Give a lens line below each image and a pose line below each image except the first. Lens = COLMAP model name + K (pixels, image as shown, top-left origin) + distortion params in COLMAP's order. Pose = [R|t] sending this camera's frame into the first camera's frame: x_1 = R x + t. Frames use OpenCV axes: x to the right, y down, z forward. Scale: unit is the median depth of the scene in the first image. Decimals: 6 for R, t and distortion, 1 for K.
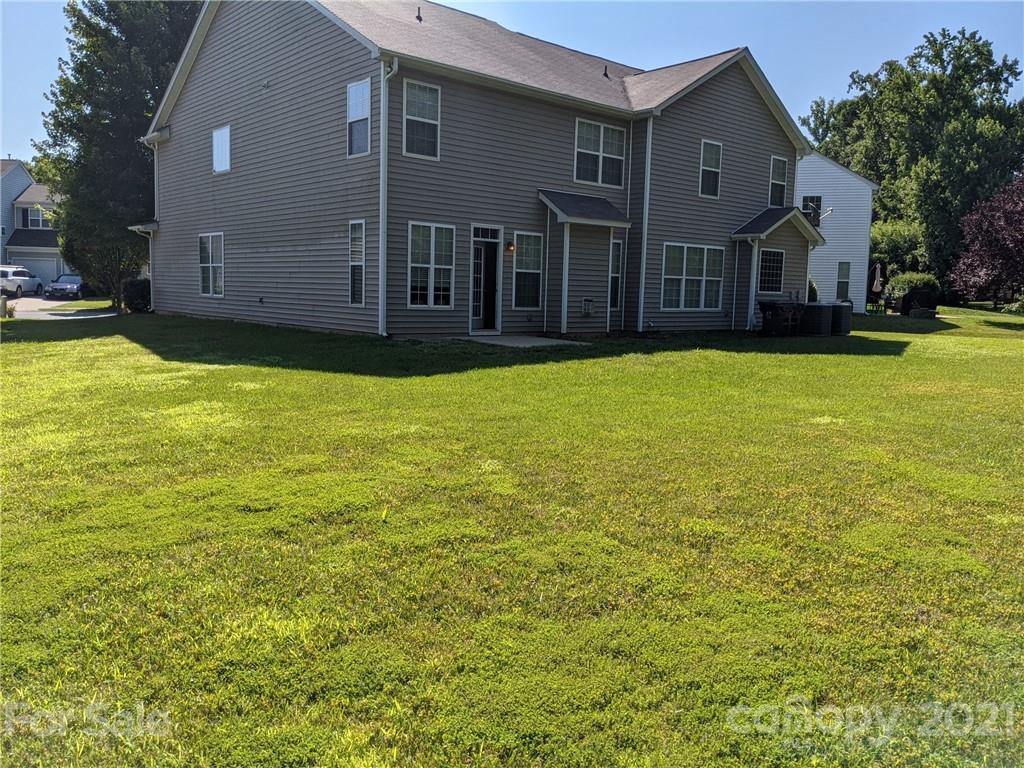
lens RADIAL K [[802.3, 0, 512.7], [0, 802.3, 382.7], [0, 0, 1]] dist [0.053883, -0.077333]
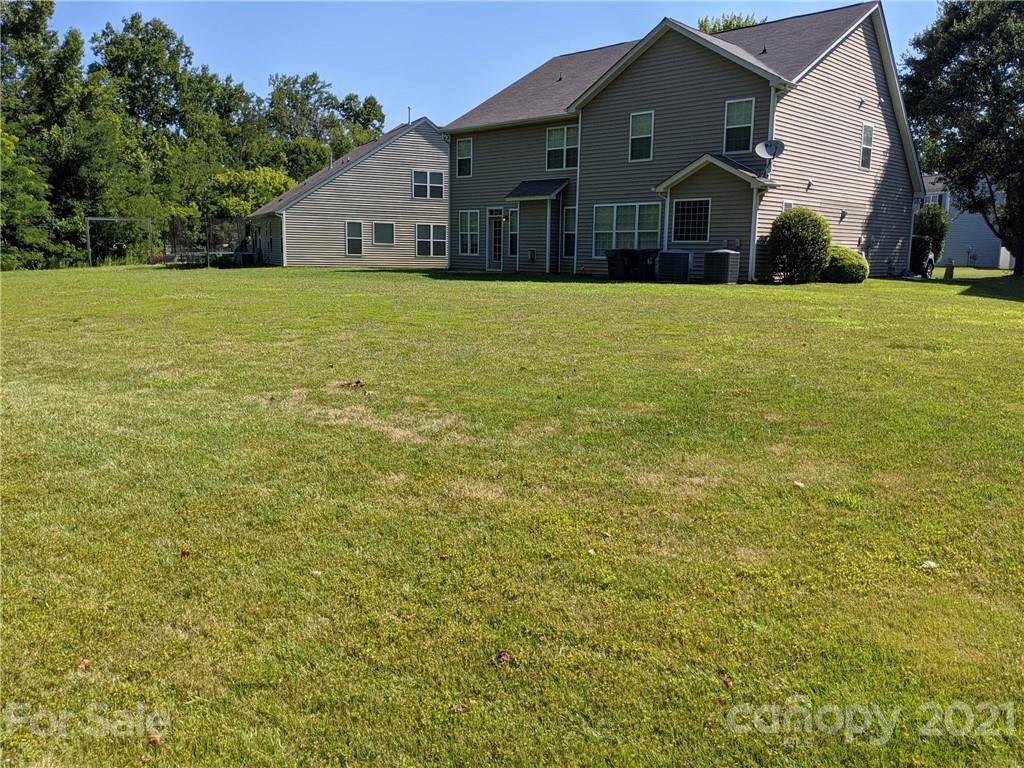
lens RADIAL K [[802.3, 0, 512.6], [0, 802.3, 383.3], [0, 0, 1]] dist [0.053883, -0.077333]
pose [[0.092642, 0.138400, -0.986034, 1.558559], [-0.123886, 0.984200, 0.126503, -0.041293], [0.987962, 0.110437, 0.108324, 0.795984]]
